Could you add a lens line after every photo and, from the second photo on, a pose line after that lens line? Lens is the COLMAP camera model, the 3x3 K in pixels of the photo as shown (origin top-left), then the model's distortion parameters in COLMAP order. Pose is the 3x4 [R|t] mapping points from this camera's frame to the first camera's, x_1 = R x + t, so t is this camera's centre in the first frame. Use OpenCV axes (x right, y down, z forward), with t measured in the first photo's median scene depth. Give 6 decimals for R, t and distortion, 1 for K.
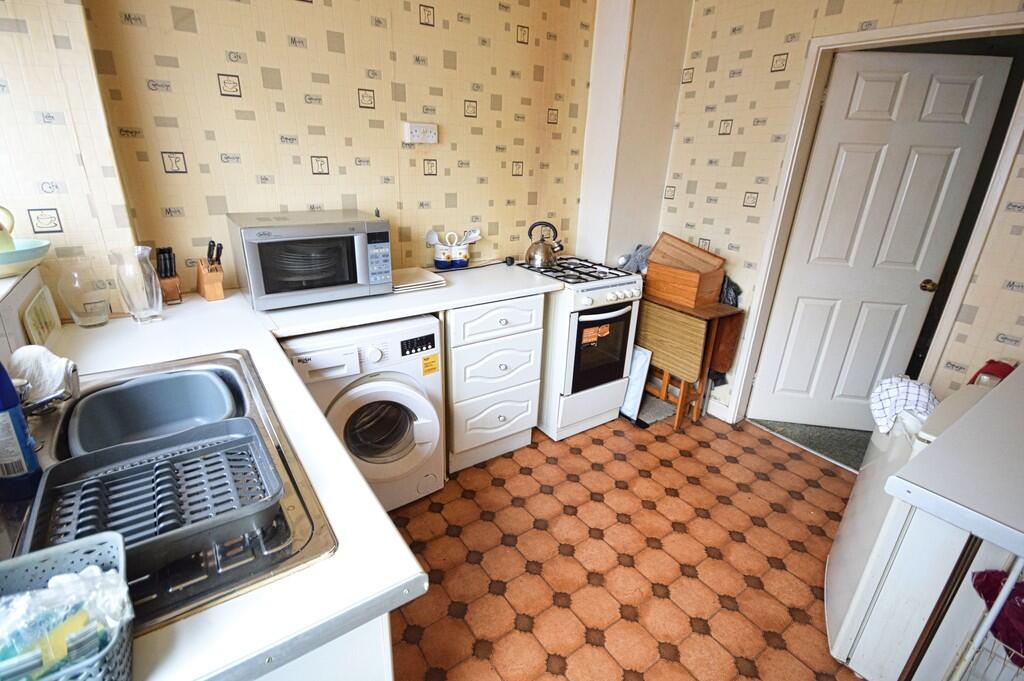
lens RADIAL K [[483.8, 0, 497.3], [0, 483.8, 341.9], [0, 0, 1]] dist [0.004867, -0.000027]
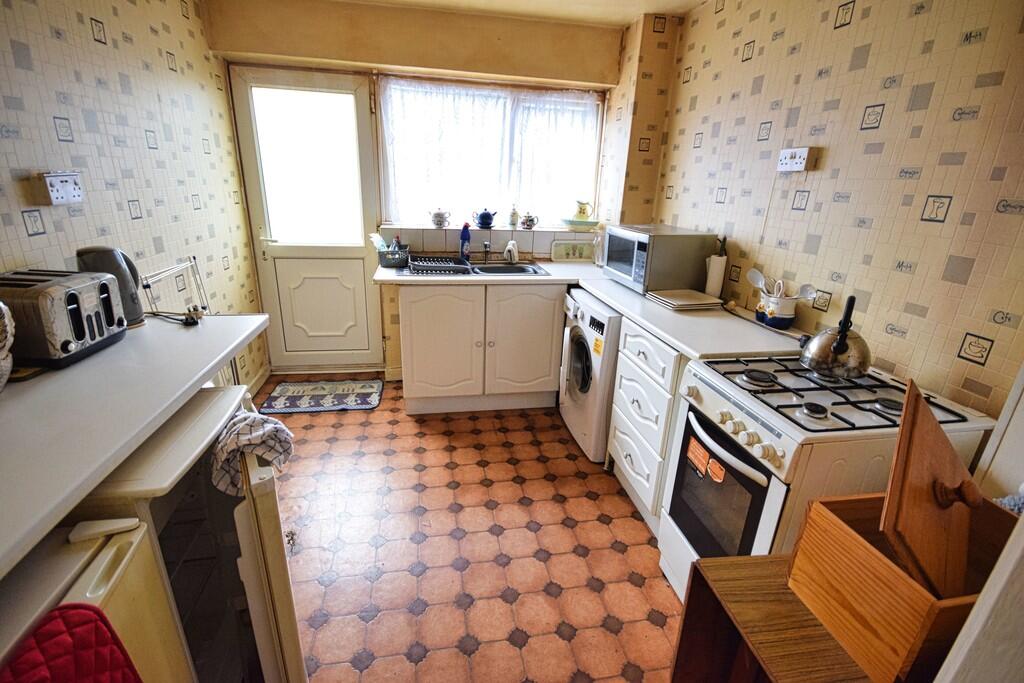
lens RADIAL K [[448.6, 0, 512.0], [0, 448.6, 341.5], [0, 0, 1]] dist [0.002446, -0.000150]
pose [[-0.398918, 0.265786, -0.877623, 0.824070], [-0.375490, 0.825808, 0.420771, -0.315379], [0.836583, 0.497392, -0.229630, 0.930093]]
